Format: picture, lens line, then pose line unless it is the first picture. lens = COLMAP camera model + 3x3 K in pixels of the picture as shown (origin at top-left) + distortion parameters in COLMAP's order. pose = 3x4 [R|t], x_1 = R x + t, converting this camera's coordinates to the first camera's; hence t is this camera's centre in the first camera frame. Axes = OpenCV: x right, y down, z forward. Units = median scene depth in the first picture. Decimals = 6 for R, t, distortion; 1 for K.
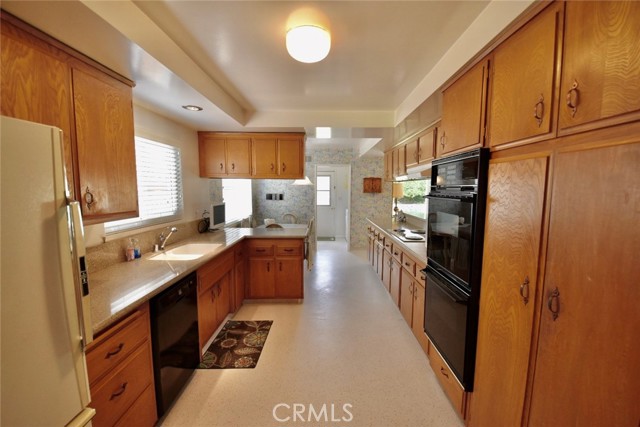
lens RADIAL K [[280.2, 0, 319.7], [0, 280.2, 214.9], [0, 0, 1]] dist [-0.004135, -0.000419]
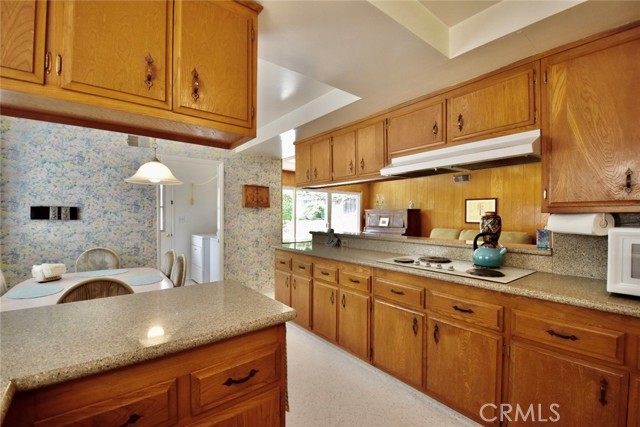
lens RADIAL K [[280.2, 0, 320.9], [0, 280.2, 216.6], [0, 0, 1]] dist [-0.004135, -0.000419]
pose [[0.772164, -0.003114, 0.635416, -0.118181], [0.061841, 0.995609, -0.070270, -0.001145], [-0.632407, 0.093555, 0.768966, 0.392526]]
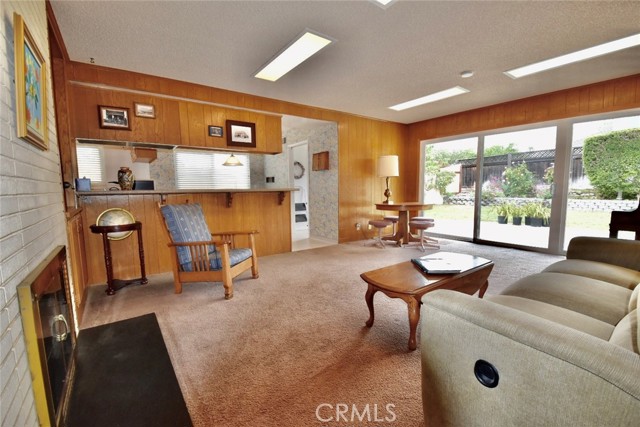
lens RADIAL K [[280.2, 0, 319.8], [0, 280.2, 214.3], [0, 0, 1]] dist [-0.004135, -0.000419]
pose [[0.610774, 0.065903, -0.789058, 0.862339], [-0.056518, 0.997617, 0.039575, 0.020160], [0.789785, 0.020425, 0.613043, 0.481034]]
